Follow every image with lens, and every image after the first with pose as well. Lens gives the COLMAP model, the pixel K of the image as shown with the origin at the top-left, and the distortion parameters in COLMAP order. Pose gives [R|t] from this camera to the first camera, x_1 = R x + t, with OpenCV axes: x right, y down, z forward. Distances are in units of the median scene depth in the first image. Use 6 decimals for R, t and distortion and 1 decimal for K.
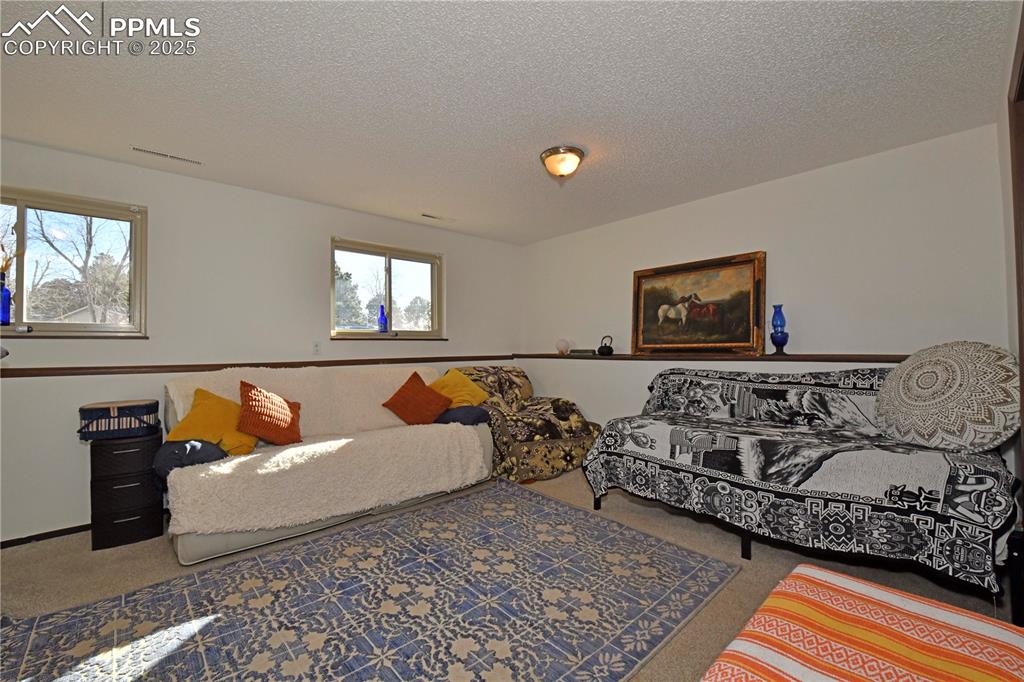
lens RADIAL K [[422.3, 0, 502.4], [0, 422.3, 339.4], [0, 0, 1]] dist [-0.014396, -0.001601]
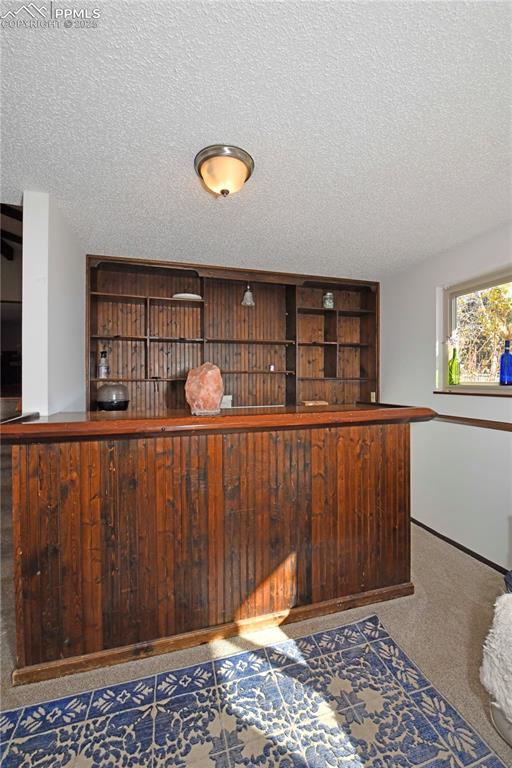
lens RADIAL K [[316.7, 0, 257.4], [0, 316.7, 379.7], [0, 0, 1]] dist [-0.014396, -0.001601]
pose [[-0.428450, 0.013559, -0.903464, -0.085271], [0.025083, 0.999681, 0.003108, -0.065408], [0.903217, -0.021329, -0.428653, 0.682867]]
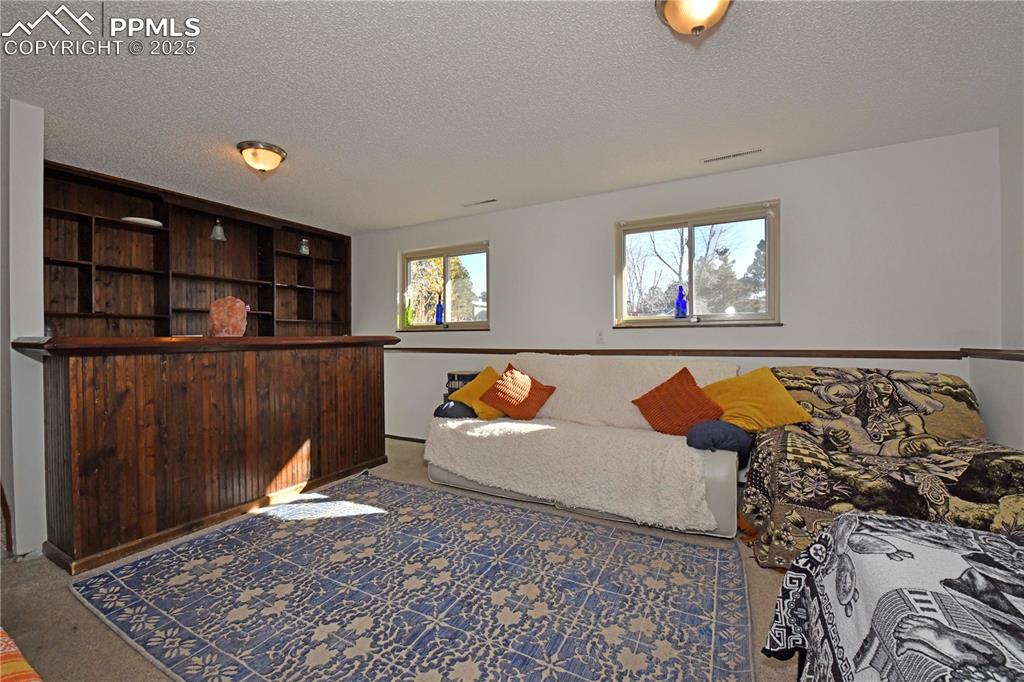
lens RADIAL K [[422.3, 0, 505.8], [0, 422.3, 339.0], [0, 0, 1]] dist [-0.014396, -0.001601]
pose [[0.335531, 0.011617, -0.941958, 0.602126], [0.022277, 0.999546, 0.020262, 0.000435], [0.941766, -0.027783, 0.335120, 0.597768]]
